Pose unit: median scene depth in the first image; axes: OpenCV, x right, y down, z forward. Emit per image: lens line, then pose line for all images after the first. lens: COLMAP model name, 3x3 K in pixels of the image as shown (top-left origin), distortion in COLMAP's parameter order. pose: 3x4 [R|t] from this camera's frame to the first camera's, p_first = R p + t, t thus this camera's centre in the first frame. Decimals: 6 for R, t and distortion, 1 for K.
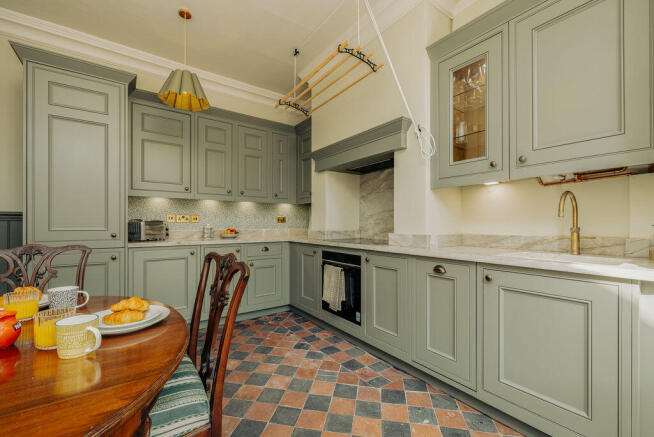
lens RADIAL K [[282.3, 0, 322.7], [0, 282.3, 222.8], [0, 0, 1]] dist [0.002173, 0.001111]
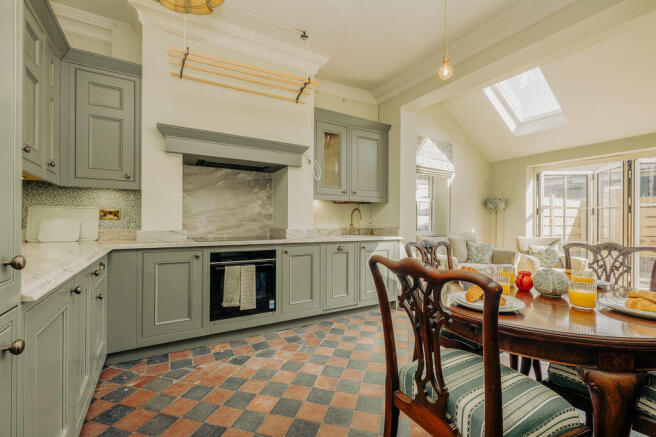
lens RADIAL K [[283.2, 0, 329.1], [0, 283.2, 222.5], [0, 0, 1]] dist [0.002173, 0.001111]
pose [[0.058991, 0.005848, 0.998241, -0.995875], [-0.009104, 0.999944, -0.005320, 0.010722], [-0.998217, -0.008774, 0.059041, 0.712244]]
